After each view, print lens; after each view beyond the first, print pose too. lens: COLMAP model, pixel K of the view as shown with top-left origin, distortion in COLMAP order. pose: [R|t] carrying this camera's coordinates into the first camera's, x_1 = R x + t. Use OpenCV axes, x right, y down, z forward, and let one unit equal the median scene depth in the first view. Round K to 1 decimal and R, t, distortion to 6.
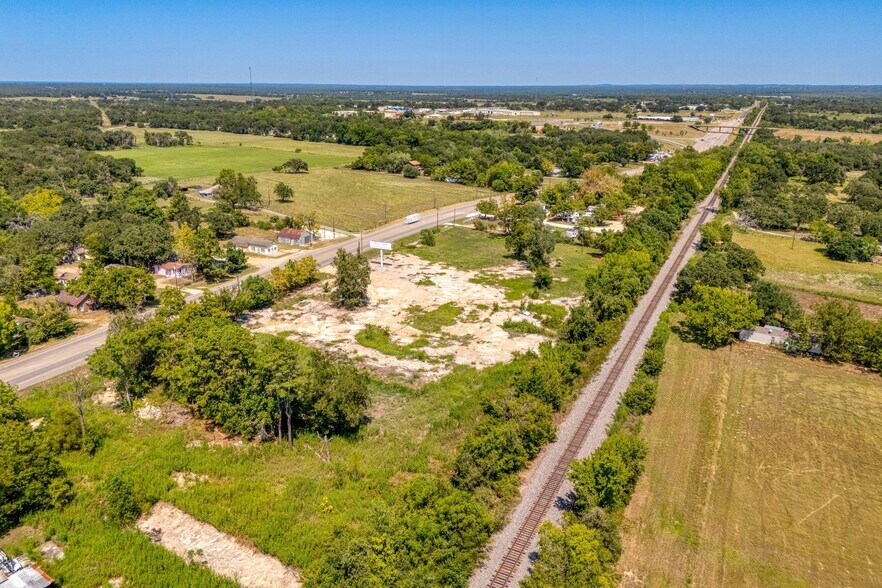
lens RADIAL K [[634.0, 0, 442.6], [0, 634.0, 285.1], [0, 0, 1]] dist [0.069894, -0.063047]
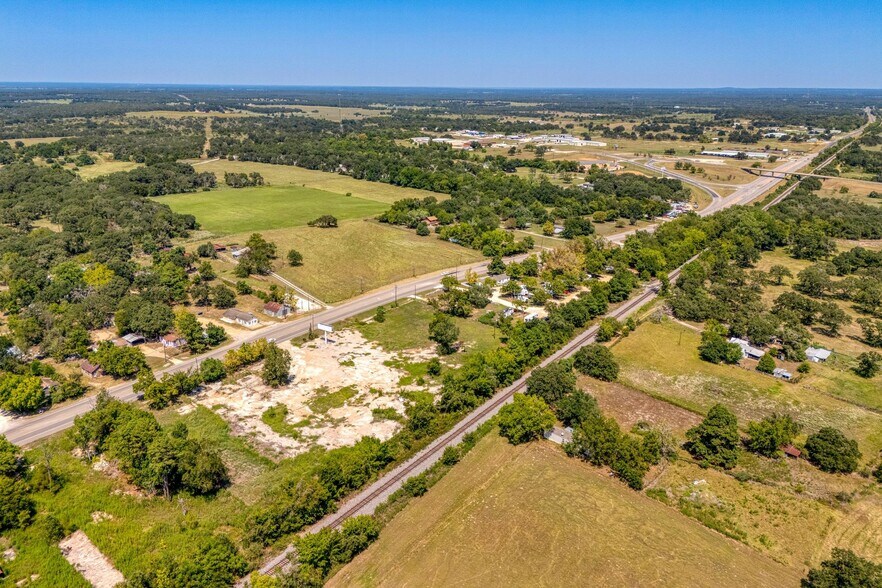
lens RADIAL K [[634.0, 0, 439.9], [0, 634.0, 287.4], [0, 0, 1]] dist [0.069894, -0.063047]
pose [[0.986052, 0.051795, -0.158174, 0.352332], [-0.051819, 0.998649, 0.003976, -0.171606], [0.158166, 0.004276, 0.987403, -0.255355]]
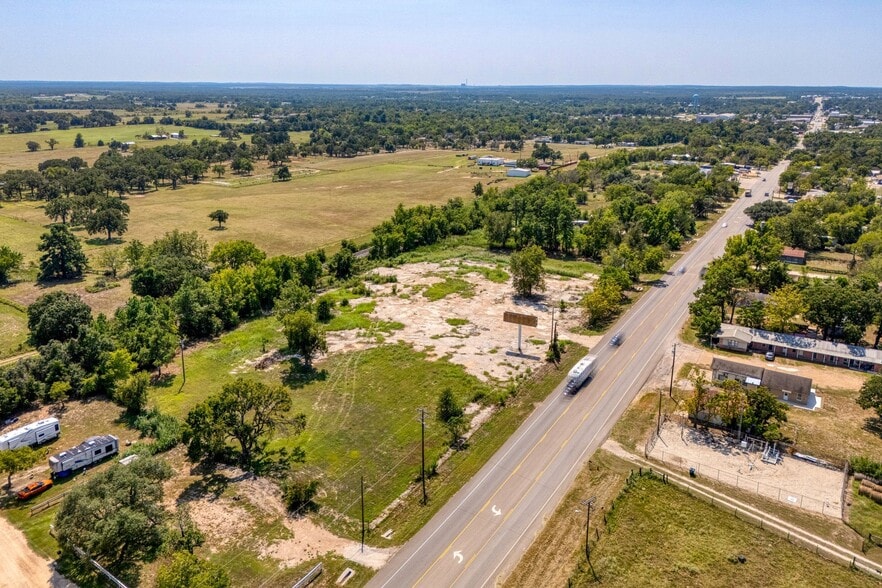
lens RADIAL K [[634.0, 0, 438.2], [0, 634.0, 294.1], [0, 0, 1]] dist [0.069894, -0.063047]
pose [[-0.998075, -0.034208, 0.051731, -0.043145], [0.002398, 0.812205, 0.583368, -0.522594], [-0.061972, 0.582369, -0.810559, 1.642879]]
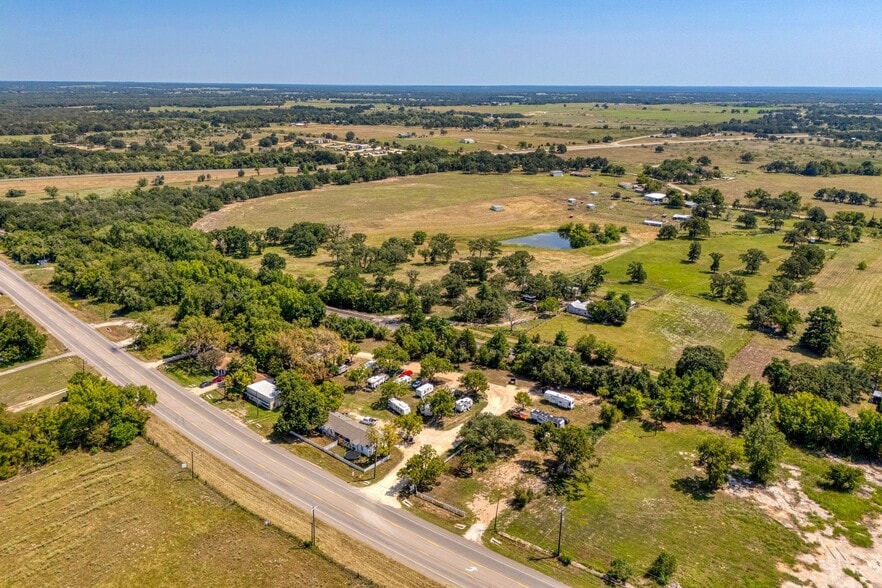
lens RADIAL K [[634.0, 0, 440.5], [0, 634.0, 289.6], [0, 0, 1]] dist [0.069894, -0.063047]
pose [[0.095925, -0.320435, 0.942401, -0.574798], [0.301003, 0.911779, 0.279385, -0.597823], [-0.948786, 0.256865, 0.183914, 1.238311]]
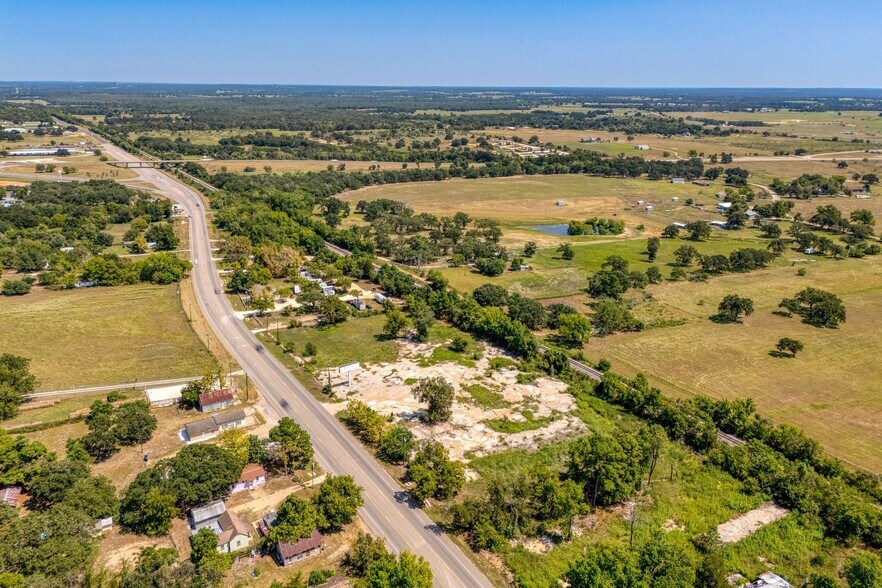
lens RADIAL K [[634.0, 0, 436.1], [0, 634.0, 295.8], [0, 0, 1]] dist [0.069894, -0.063047]
pose [[0.503021, -0.282032, 0.816963, -0.943566], [0.262899, 0.950397, 0.166224, -0.346923], [-0.823319, 0.131165, 0.552215, 0.255010]]
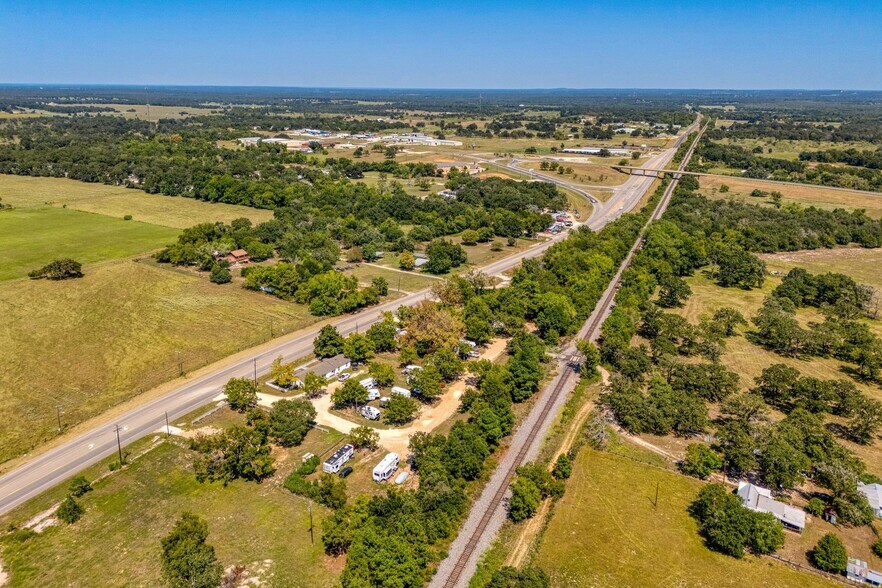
lens RADIAL K [[634.0, 0, 444.3], [0, 634.0, 295.0], [0, 0, 1]] dist [0.069894, -0.063047]
pose [[0.997894, -0.019471, 0.061880, 0.360411], [0.018829, 0.999763, 0.010948, -0.331864], [-0.062078, -0.009760, 0.998024, 0.461318]]
